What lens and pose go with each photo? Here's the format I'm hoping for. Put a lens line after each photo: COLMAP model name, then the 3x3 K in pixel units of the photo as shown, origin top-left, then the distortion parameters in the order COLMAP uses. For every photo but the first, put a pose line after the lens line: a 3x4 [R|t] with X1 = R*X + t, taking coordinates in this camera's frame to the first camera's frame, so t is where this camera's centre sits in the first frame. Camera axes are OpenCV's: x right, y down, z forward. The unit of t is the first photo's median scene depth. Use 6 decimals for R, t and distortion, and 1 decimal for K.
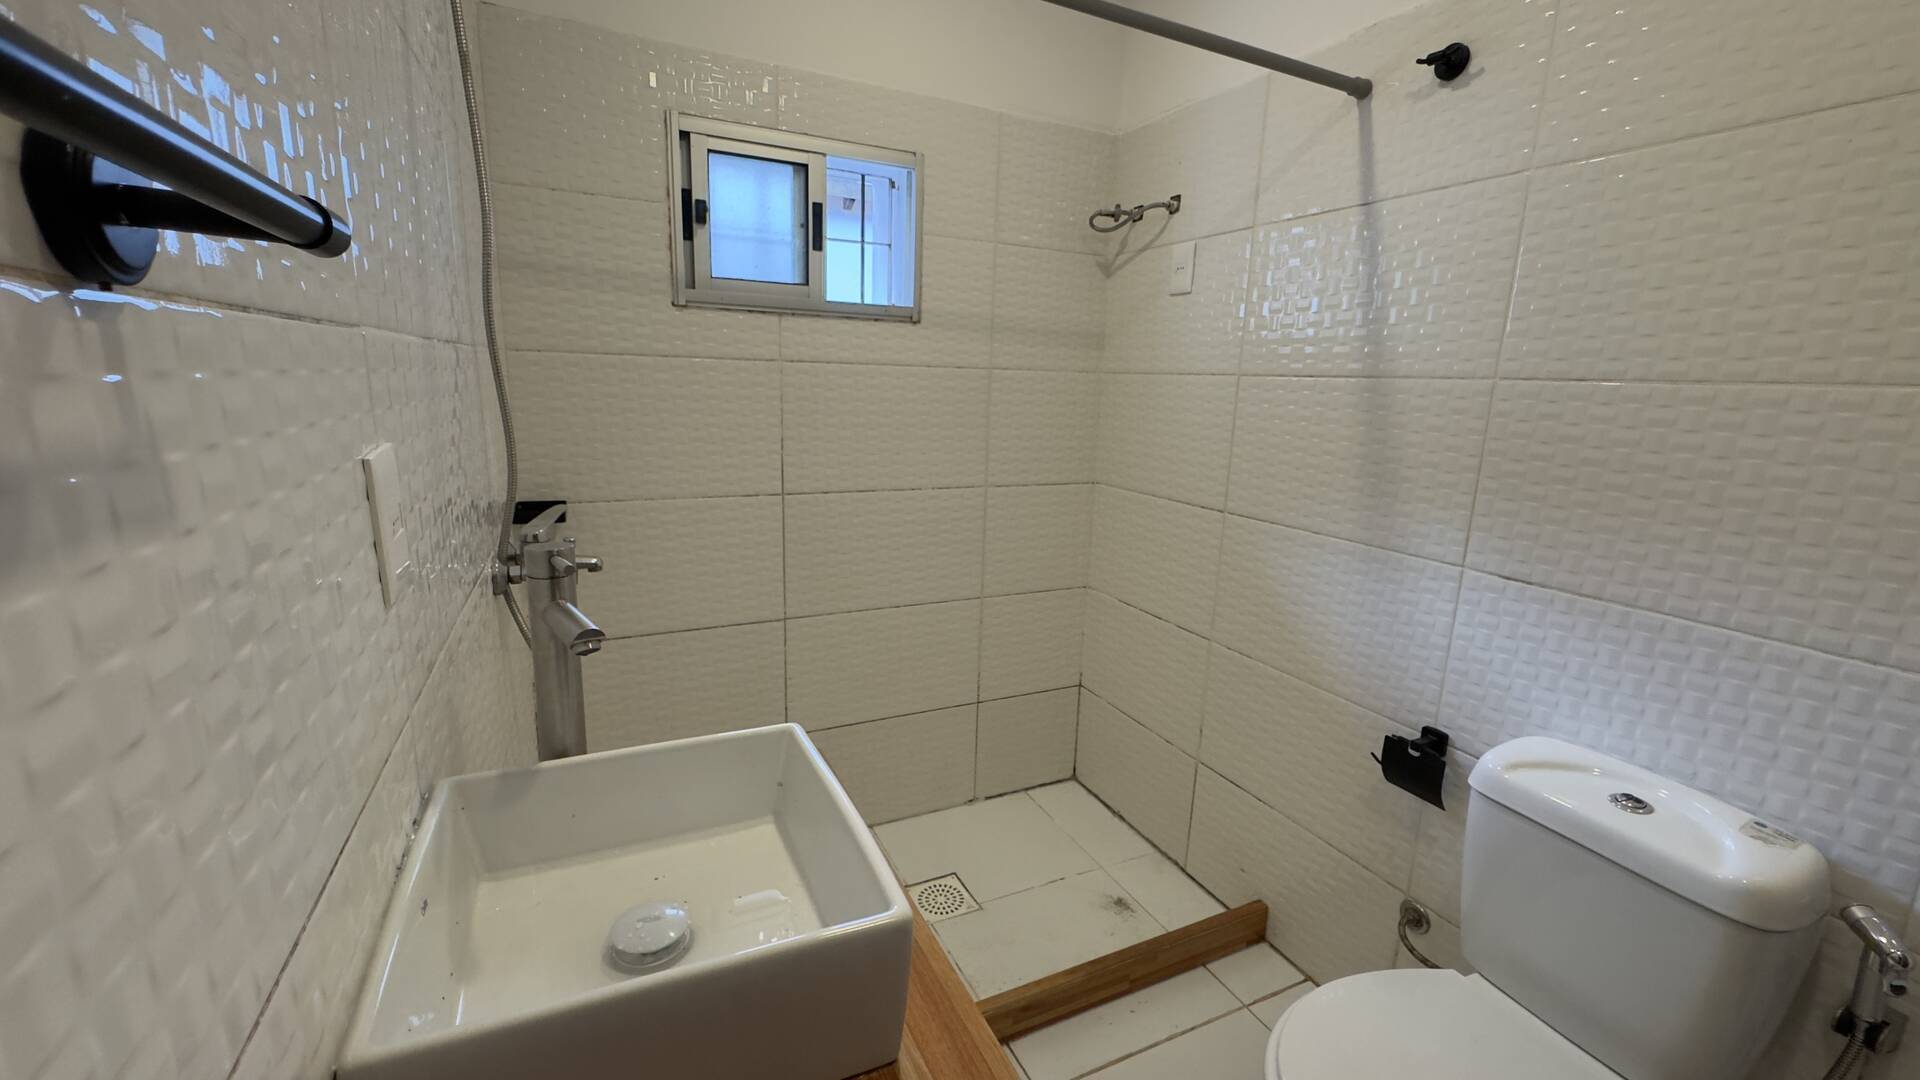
lens RADIAL K [[770.2, 0, 960.0], [0, 770.2, 540.0], [0, 0, 1]] dist [-0.002107, -0.000074]
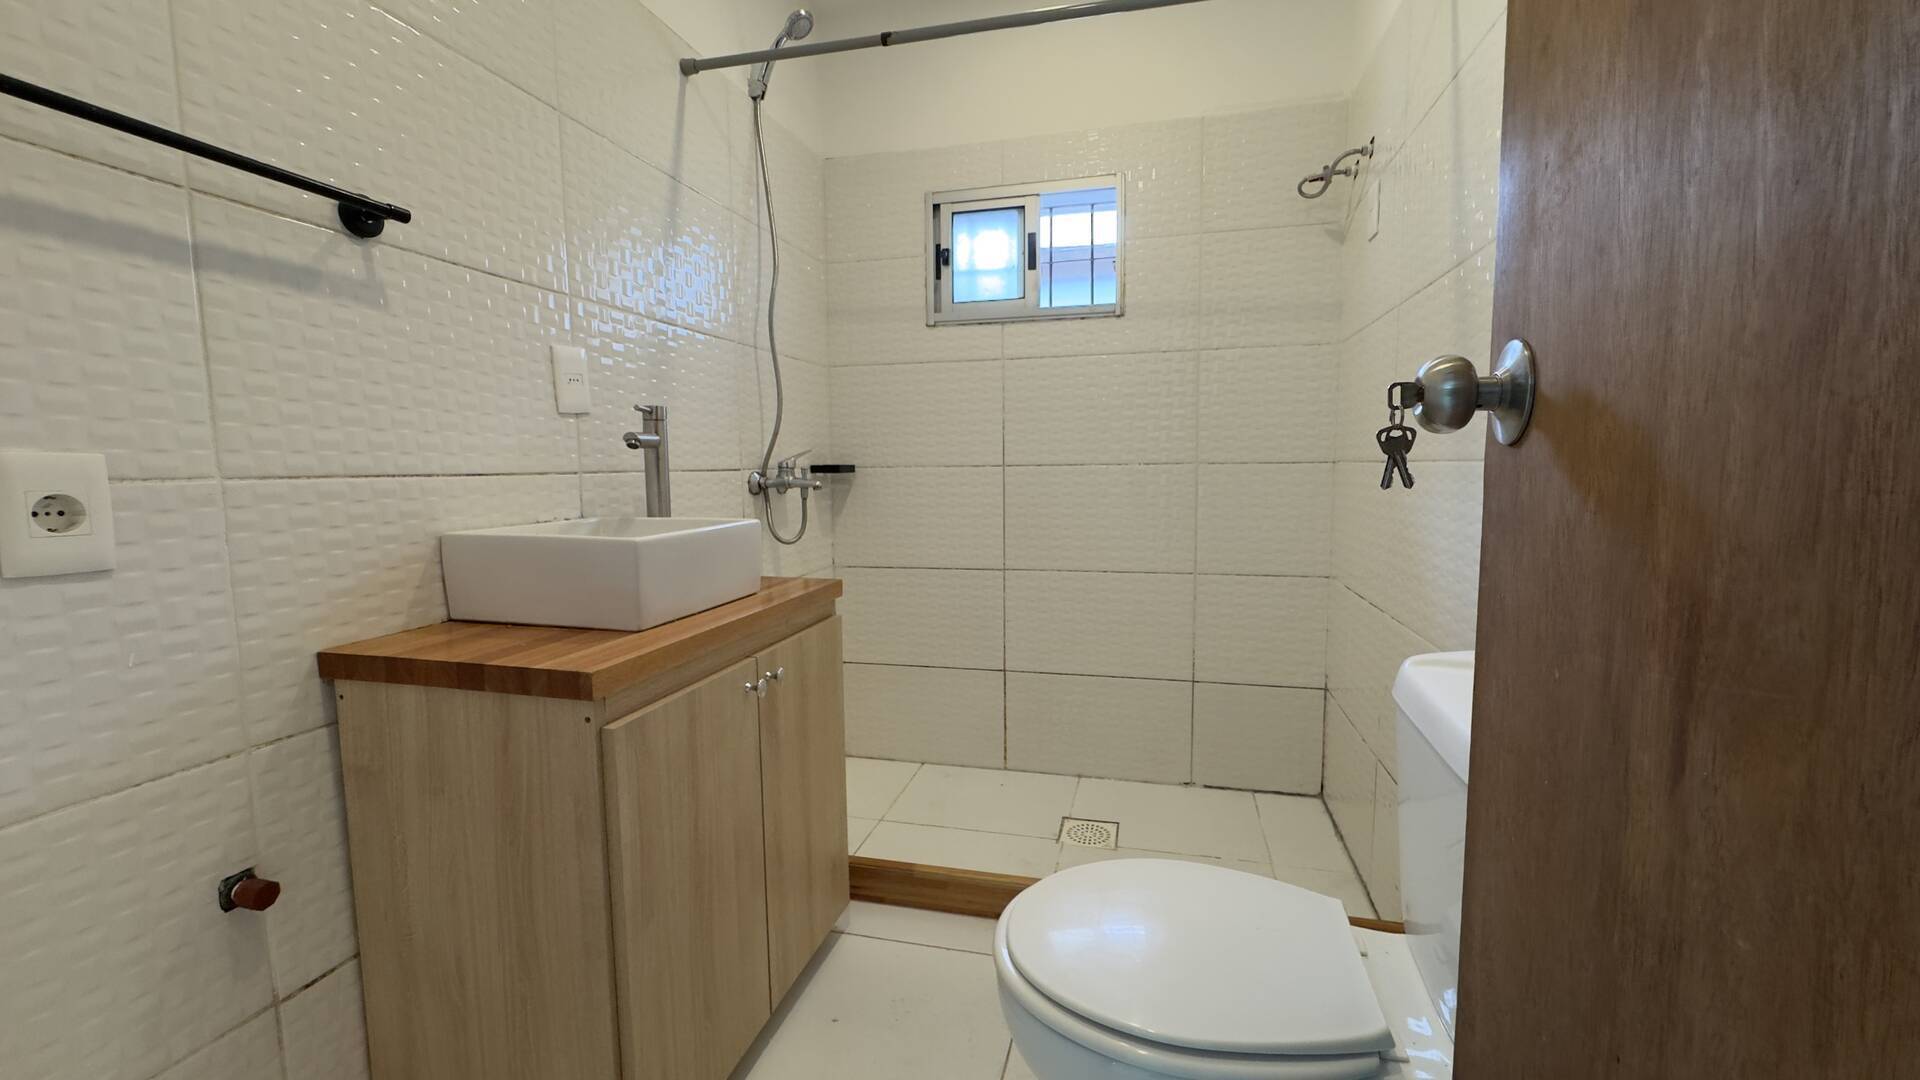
lens RADIAL K [[767.4, 0, 960.0], [0, 767.4, 540.0], [0, 0, 1]] dist [-0.002108, -0.000191]
pose [[0.761872, 0.021510, -0.647370, 0.533993], [-0.098541, 0.991664, -0.083021, 0.173677], [0.640188, 0.127044, 0.757641, 0.030537]]
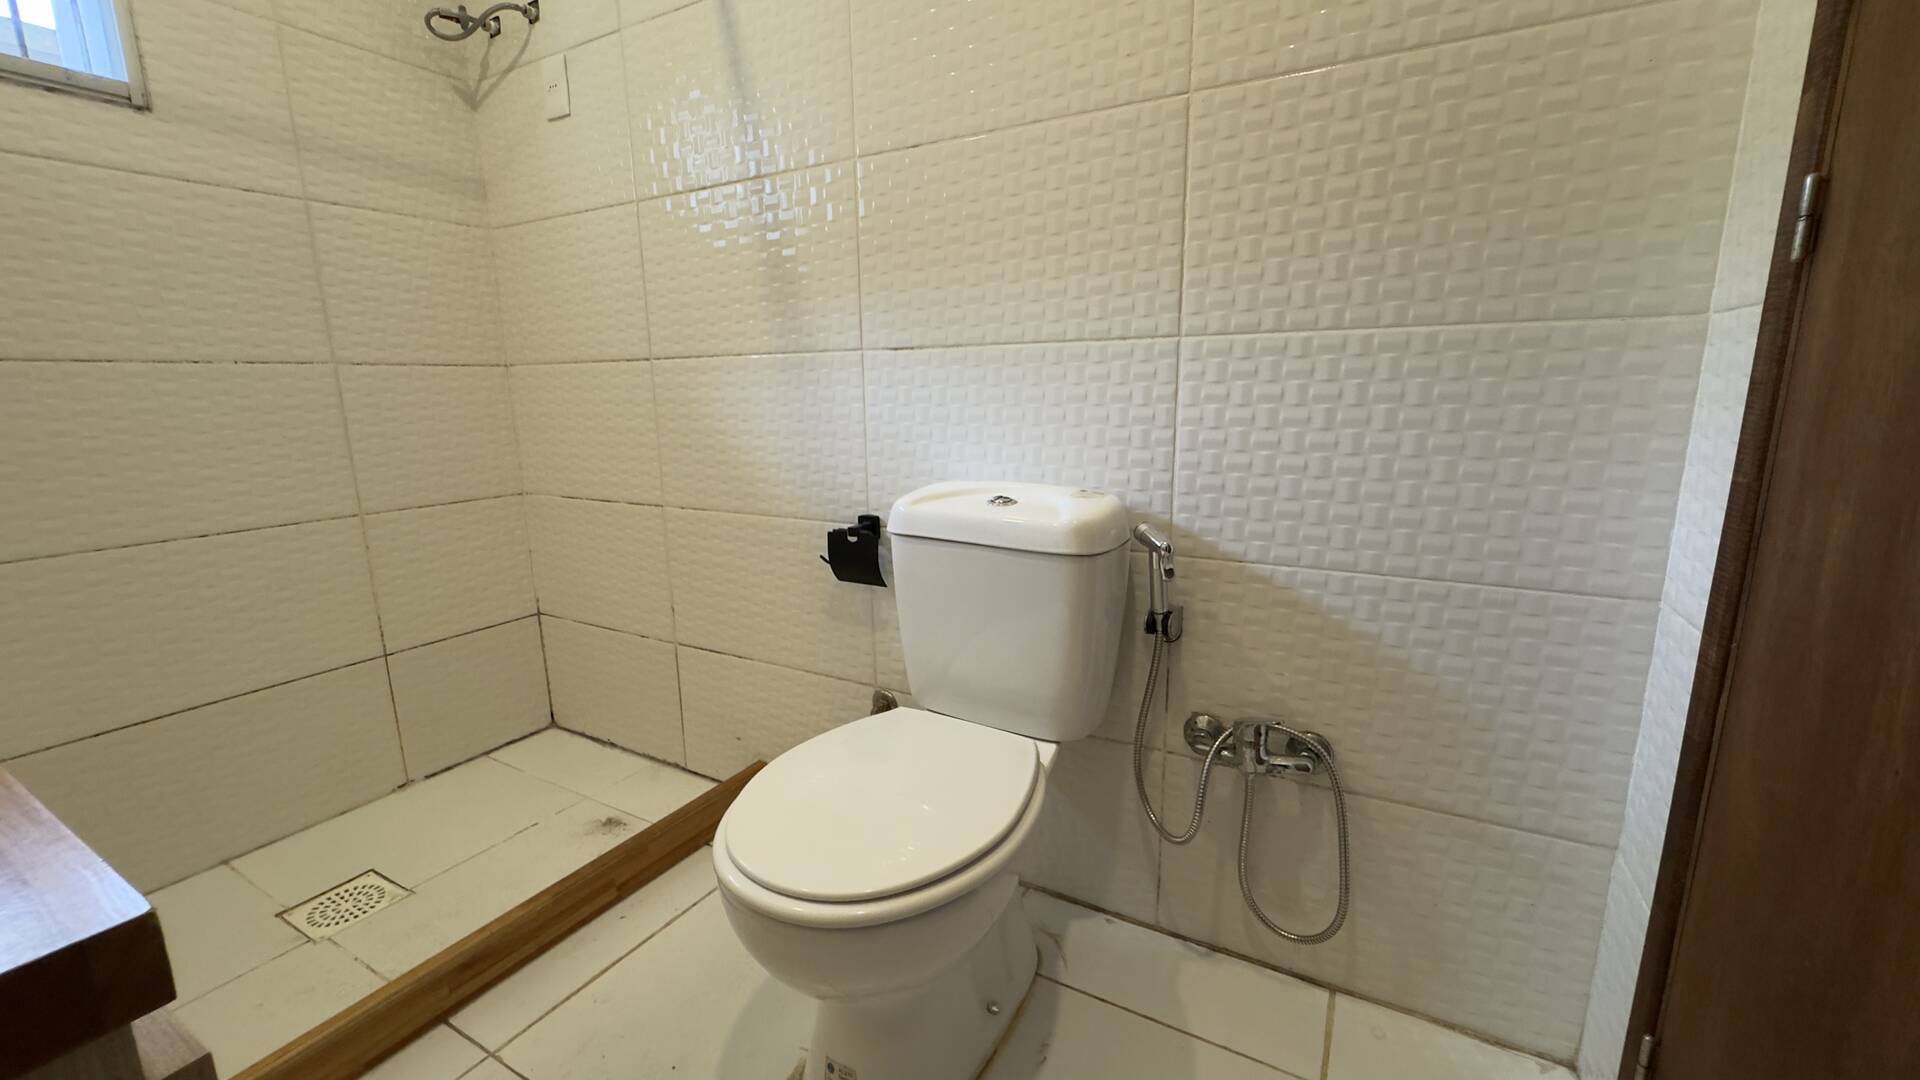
lens RADIAL K [[770.2, 0, 960.0], [0, 770.2, 540.0], [0, 0, 1]] dist [-0.002107, -0.000074]
pose [[0.819454, -0.157178, 0.551171, 0.107839], [0.158210, 0.986331, 0.046053, 0.188201], [-0.550876, 0.049463, 0.833120, 0.054767]]
